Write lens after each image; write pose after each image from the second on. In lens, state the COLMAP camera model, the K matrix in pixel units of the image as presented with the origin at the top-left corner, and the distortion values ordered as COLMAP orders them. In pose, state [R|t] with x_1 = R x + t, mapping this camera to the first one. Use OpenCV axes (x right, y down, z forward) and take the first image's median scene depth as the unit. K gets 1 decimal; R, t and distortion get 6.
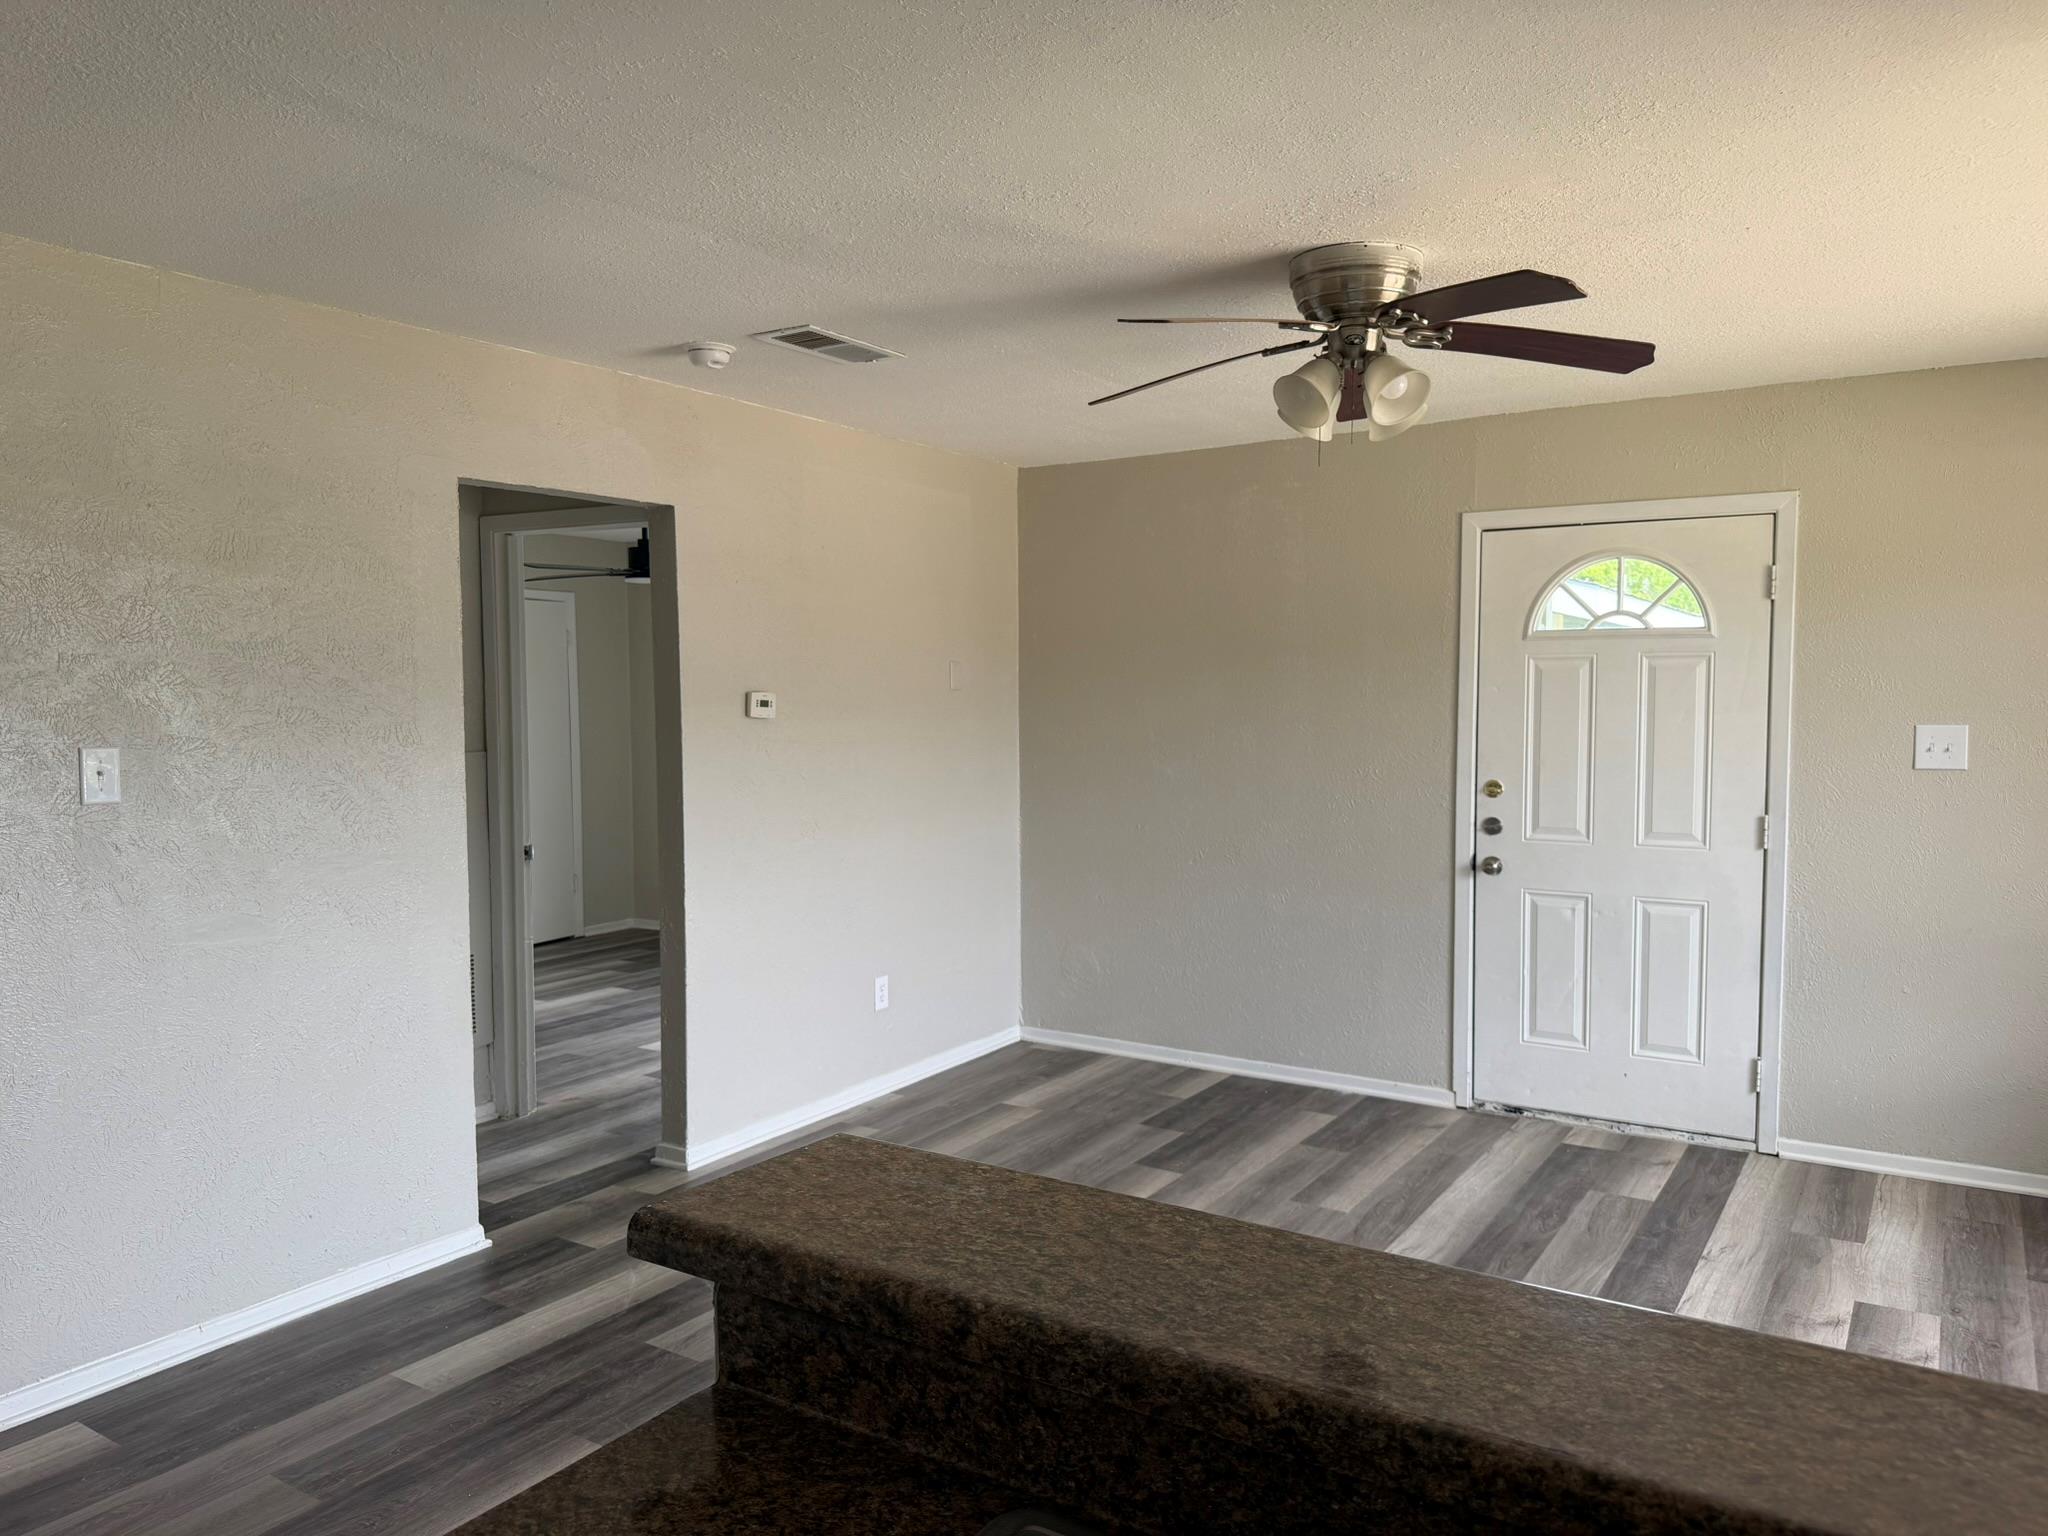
lens RADIAL K [[1437.4, 0, 975.1], [0, 1437.4, 771.6], [0, 0, 1]] dist [-0.002927, -0.023125]
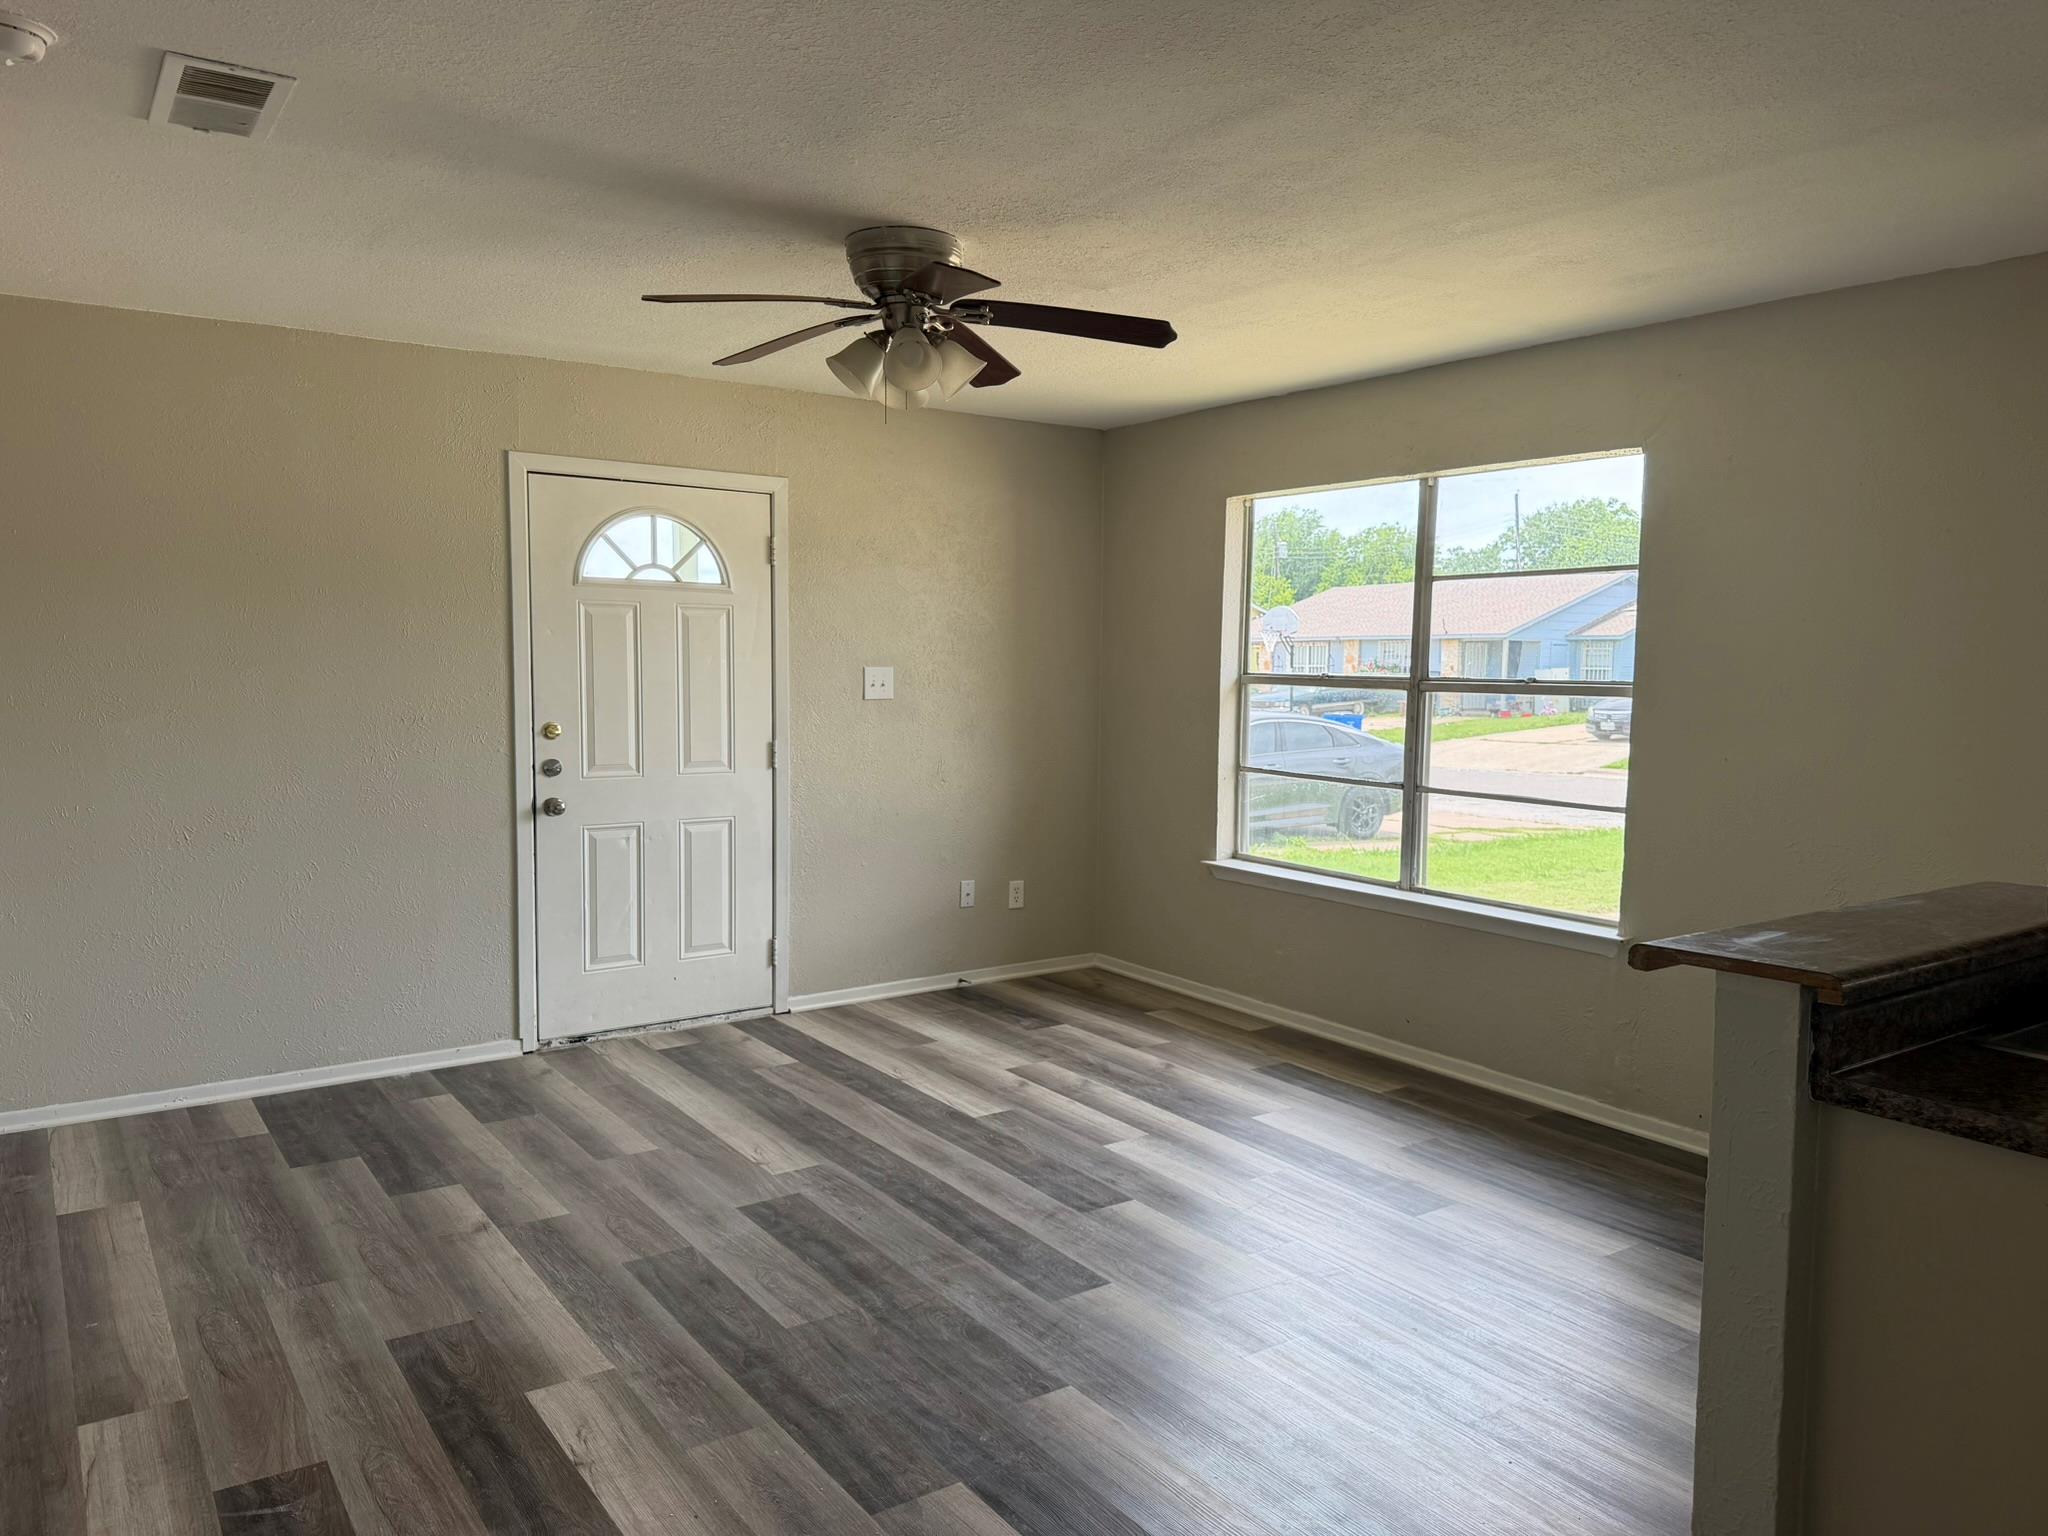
lens RADIAL K [[1454.4, 0, 1029.1], [0, 1454.4, 784.2], [0, 0, 1]] dist [0.105526, -0.154519]
pose [[0.341414, -0.076240, 0.936816, -0.519341], [0.040262, 0.996976, 0.066463, -0.006345], [-0.939050, 0.015027, 0.343452, 0.340443]]
